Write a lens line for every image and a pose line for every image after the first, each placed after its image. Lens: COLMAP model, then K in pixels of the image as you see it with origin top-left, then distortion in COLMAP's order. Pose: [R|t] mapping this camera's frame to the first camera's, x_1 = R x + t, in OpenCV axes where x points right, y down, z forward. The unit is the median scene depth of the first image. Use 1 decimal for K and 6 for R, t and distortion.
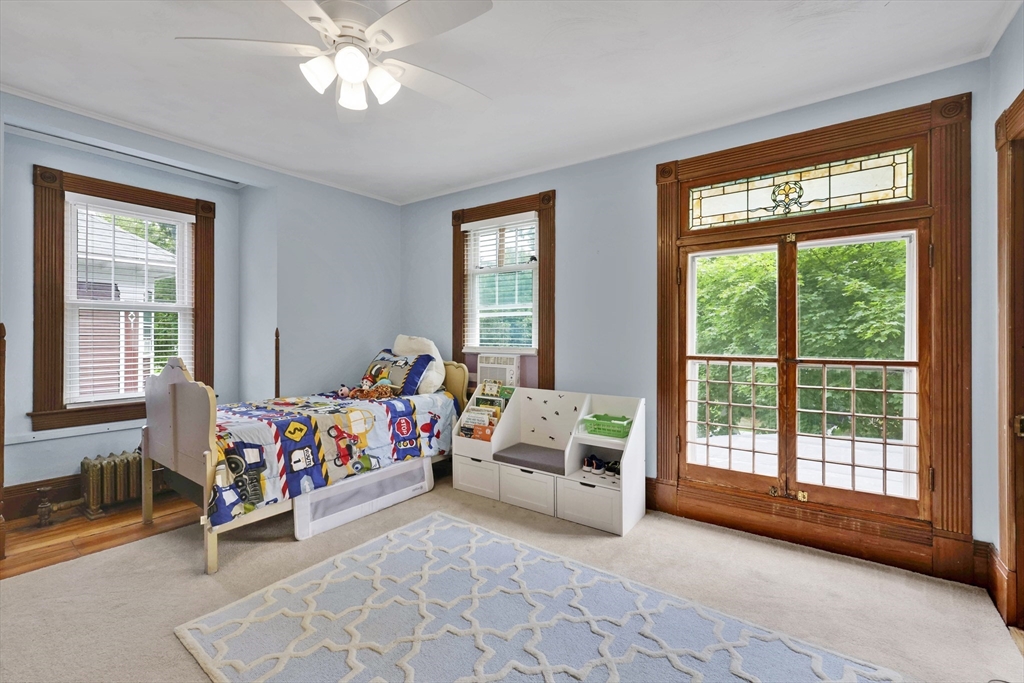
lens RADIAL K [[420.7, 0, 513.2], [0, 420.7, 341.7], [0, 0, 1]] dist [-0.002554, -0.000719]
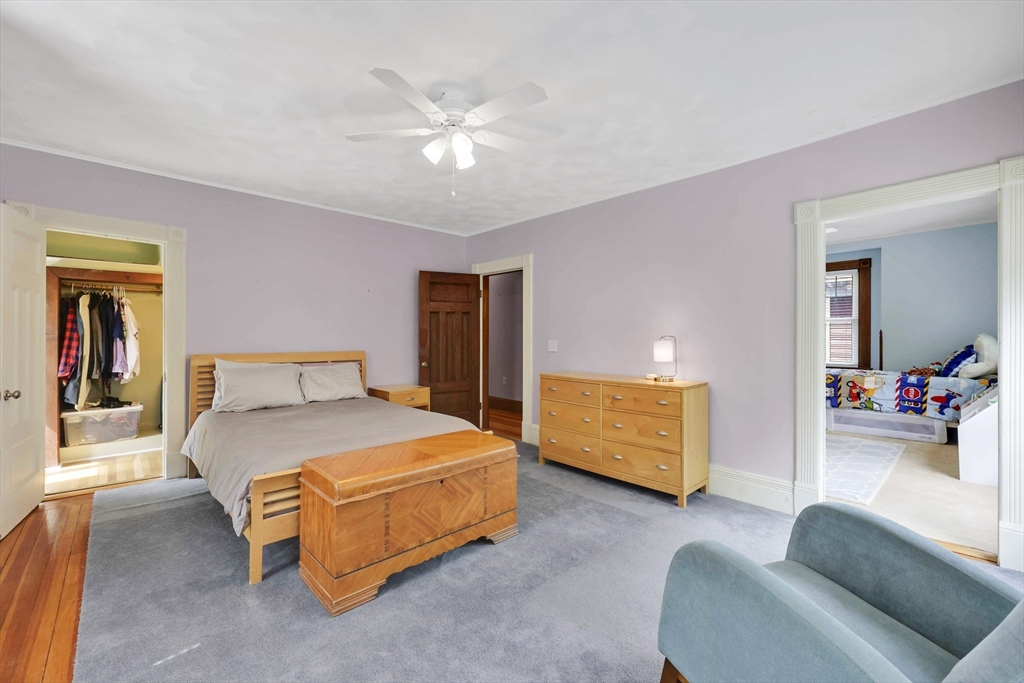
lens RADIAL K [[420.7, 0, 507.7], [0, 420.7, 333.2], [0, 0, 1]] dist [-0.002554, -0.000719]
pose [[-0.211540, 0.001430, -0.977368, 1.971952], [0.002416, 0.999997, 0.000940, -0.029071], [0.977366, -0.002162, -0.211543, -0.156706]]
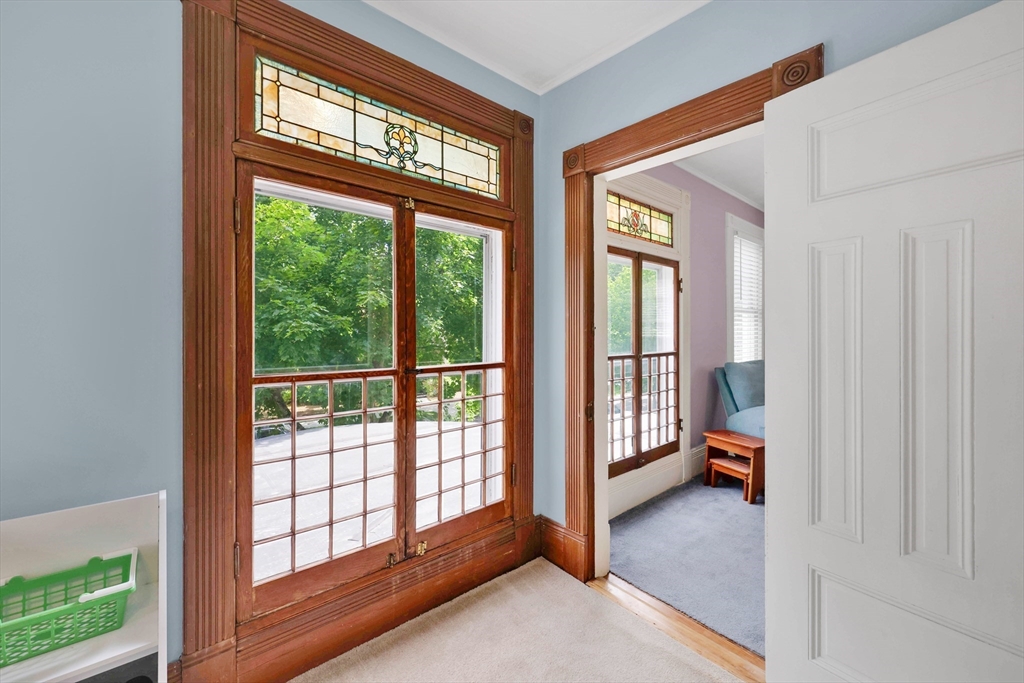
lens RADIAL K [[420.7, 0, 510.8], [0, 420.7, 334.9], [0, 0, 1]] dist [-0.002554, -0.000719]
pose [[0.231359, -0.001338, 0.972868, -0.011964], [0.012150, 0.999925, -0.001514, -0.014419], [-0.972793, 0.012171, 0.231358, 0.640135]]
